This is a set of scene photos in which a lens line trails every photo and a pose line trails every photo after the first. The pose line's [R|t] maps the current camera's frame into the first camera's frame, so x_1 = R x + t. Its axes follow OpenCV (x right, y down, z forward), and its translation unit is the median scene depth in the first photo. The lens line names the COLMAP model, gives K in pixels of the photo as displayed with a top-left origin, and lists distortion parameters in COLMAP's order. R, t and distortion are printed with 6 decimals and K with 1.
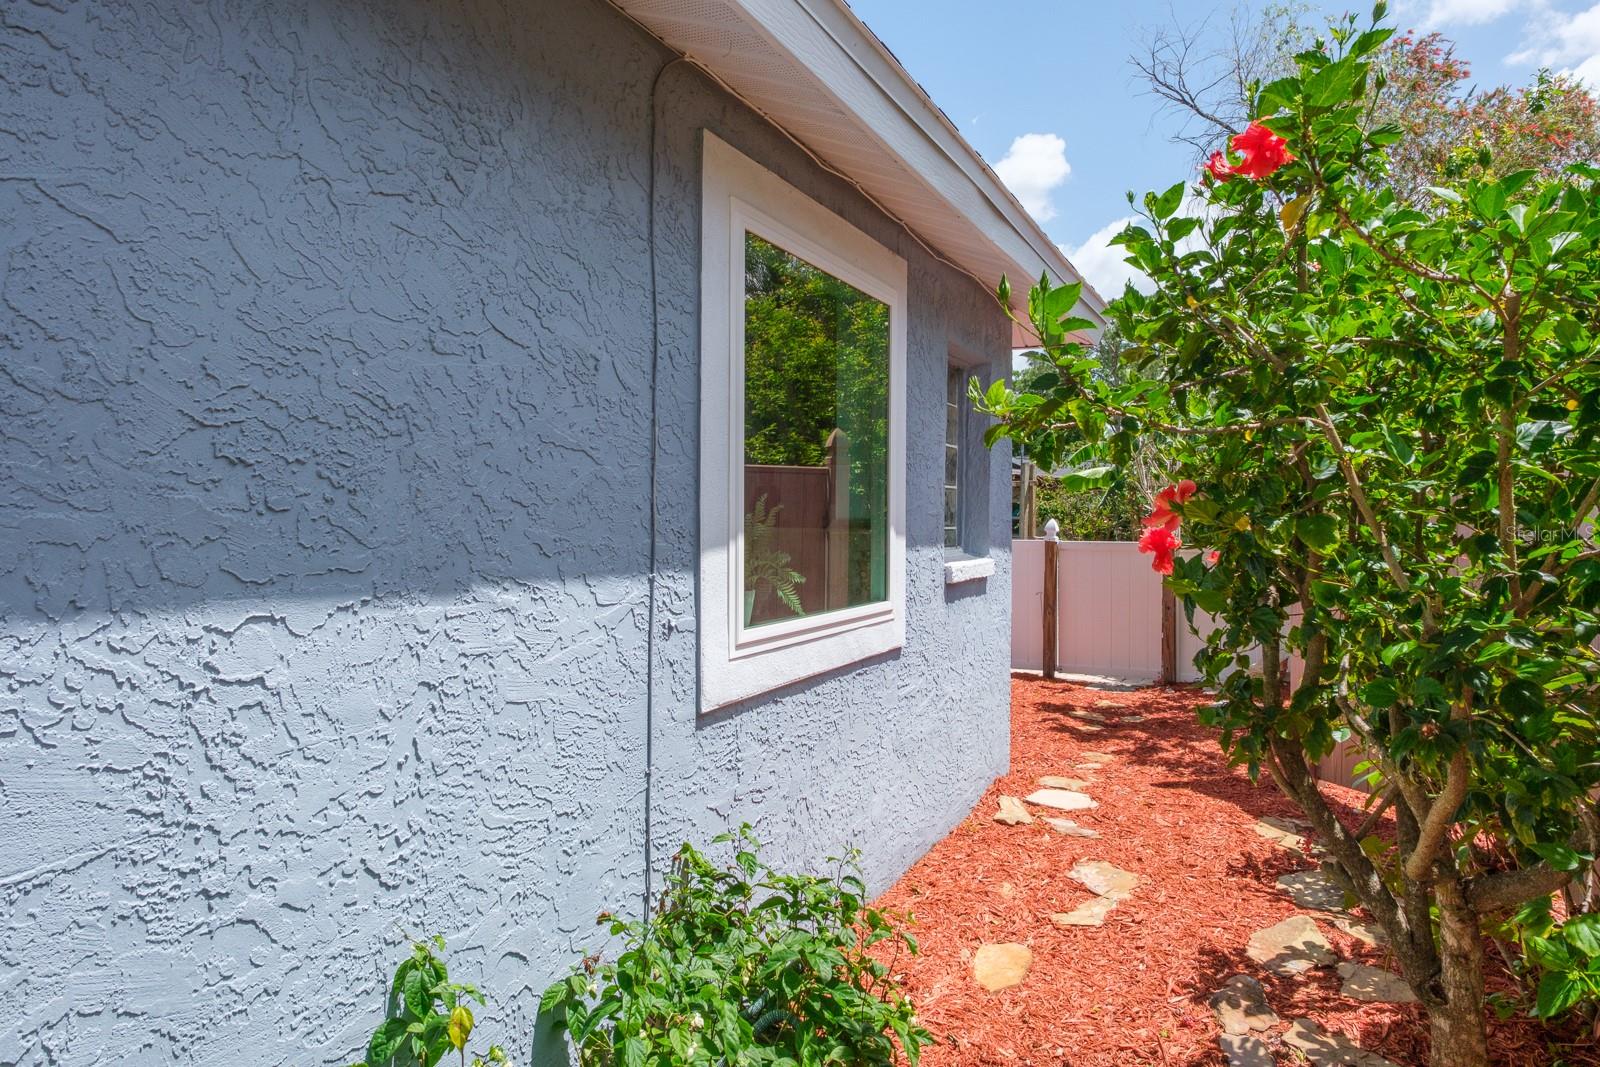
lens RADIAL K [[972.1, 0, 801.5], [0, 972.1, 529.2], [0, 0, 1]] dist [-0.007466, -0.001937]
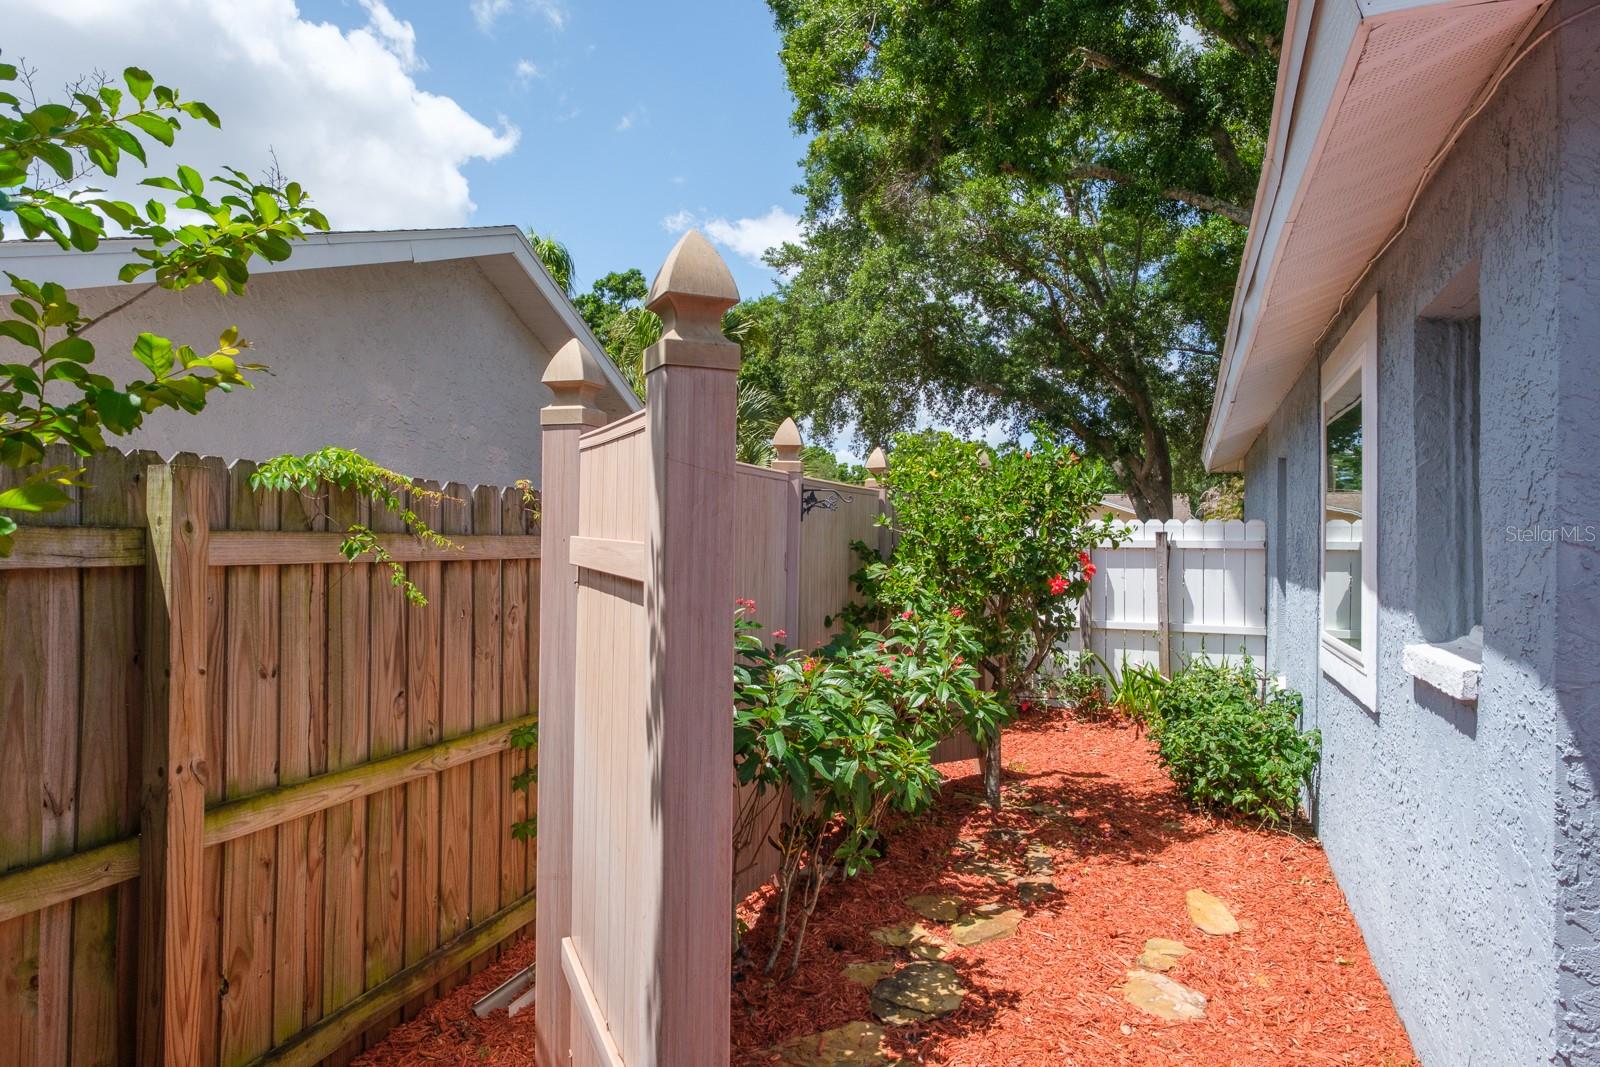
lens RADIAL K [[972.1, 0, 798.7], [0, 972.1, 533.8], [0, 0, 1]] dist [-0.007466, -0.001937]
pose [[-0.995660, -0.017307, -0.091442, 0.786658], [-0.017295, 0.999850, -0.000921, -0.040408], [0.091444, 0.000665, -0.995810, 2.002019]]
